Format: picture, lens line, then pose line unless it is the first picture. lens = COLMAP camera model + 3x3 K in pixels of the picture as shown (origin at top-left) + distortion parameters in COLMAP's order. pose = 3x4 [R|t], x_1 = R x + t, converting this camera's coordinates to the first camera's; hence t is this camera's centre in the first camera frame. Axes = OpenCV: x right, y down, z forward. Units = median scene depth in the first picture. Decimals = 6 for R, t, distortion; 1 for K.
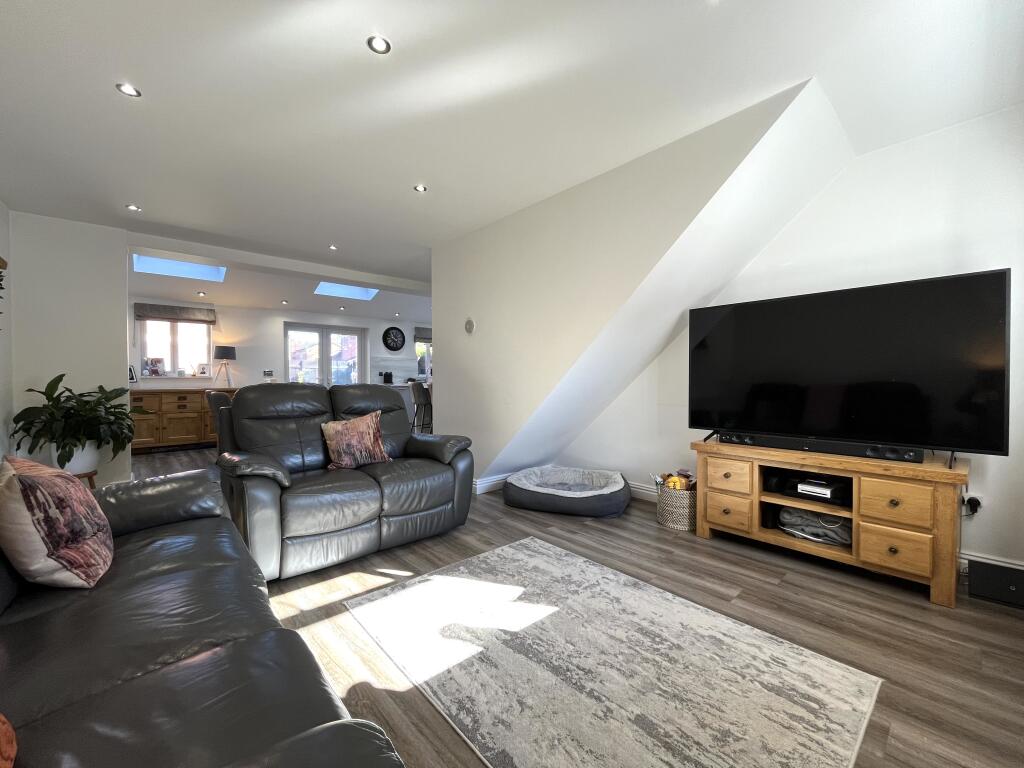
lens RADIAL K [[419.3, 0, 514.8], [0, 419.3, 383.7], [0, 0, 1]] dist [-0.003480, -0.000119]
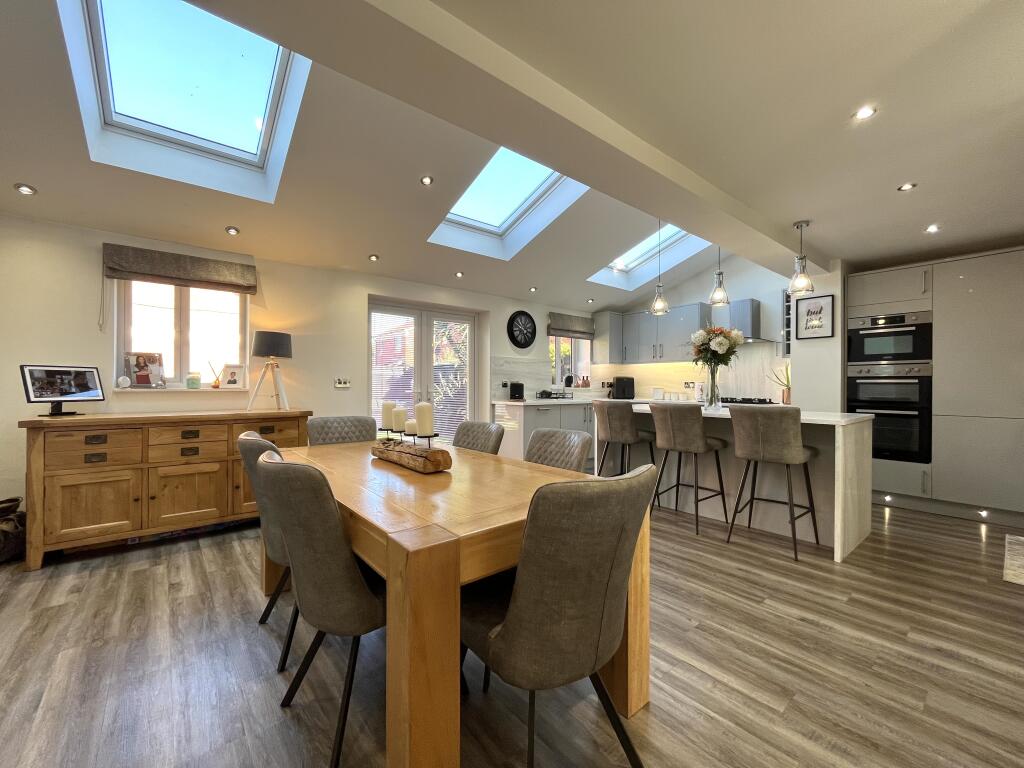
lens RADIAL K [[419.3, 0, 510.7], [0, 419.3, 385.8], [0, 0, 1]] dist [-0.003480, -0.000119]
pose [[0.998537, 0.009054, -0.053303, -0.354785], [-0.009744, 0.999872, -0.012702, -0.017426], [0.053181, 0.013203, 0.998498, 0.476382]]
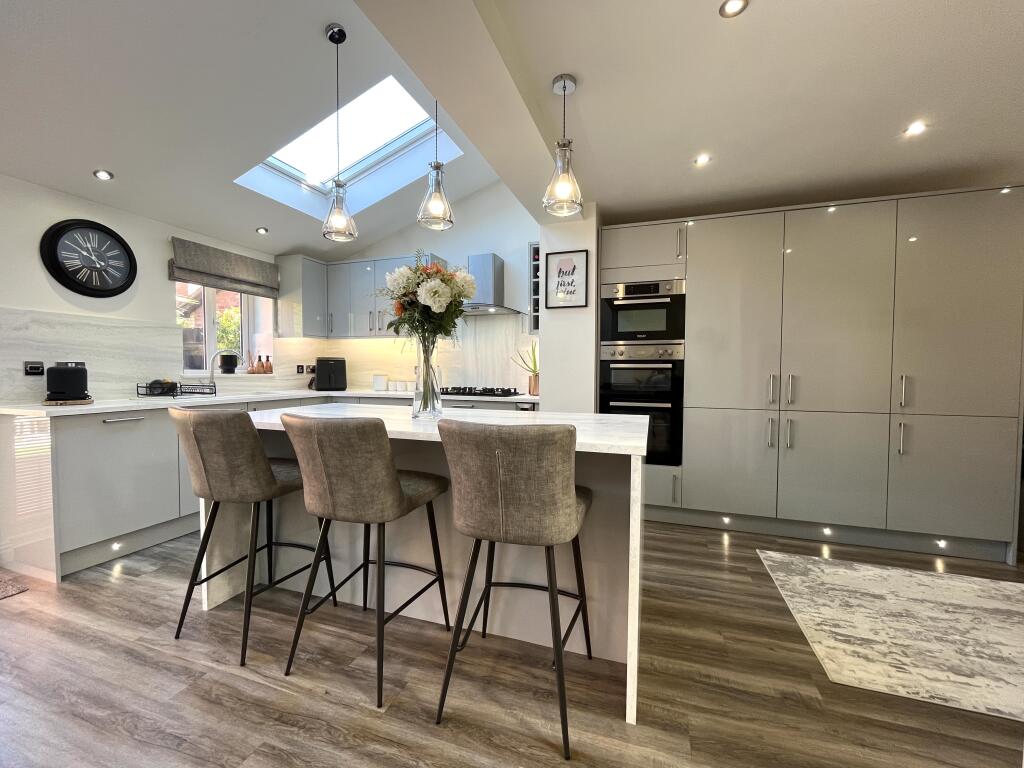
lens RADIAL K [[419.3, 0, 511.1], [0, 419.3, 382.8], [0, 0, 1]] dist [-0.003480, -0.000119]
pose [[0.880020, -0.006203, 0.474897, -0.209613], [-0.001862, 0.999862, 0.016511, -0.025010], [-0.474933, -0.015414, 0.879887, 0.745573]]
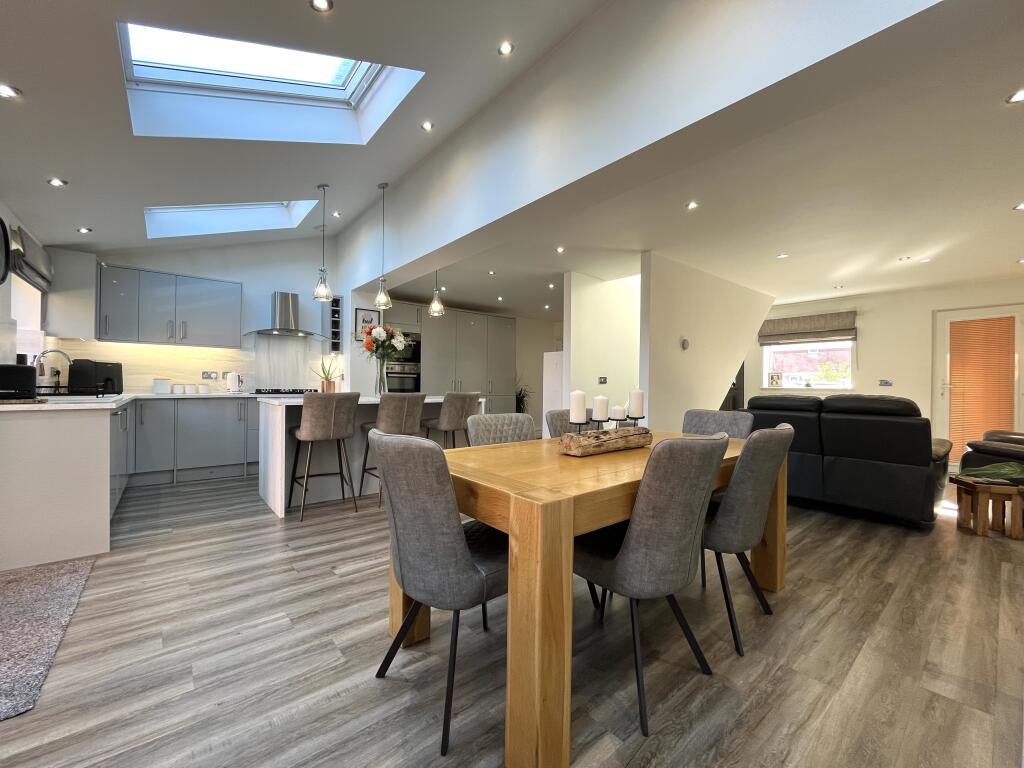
lens RADIAL K [[419.3, 0, 509.1], [0, 419.3, 387.2], [0, 0, 1]] dist [-0.003480, -0.000119]
pose [[0.044516, -0.000068, 0.999009, -0.736448], [0.004002, 0.999992, -0.000110, -0.010598], [-0.999001, 0.004003, 0.044516, 0.817619]]
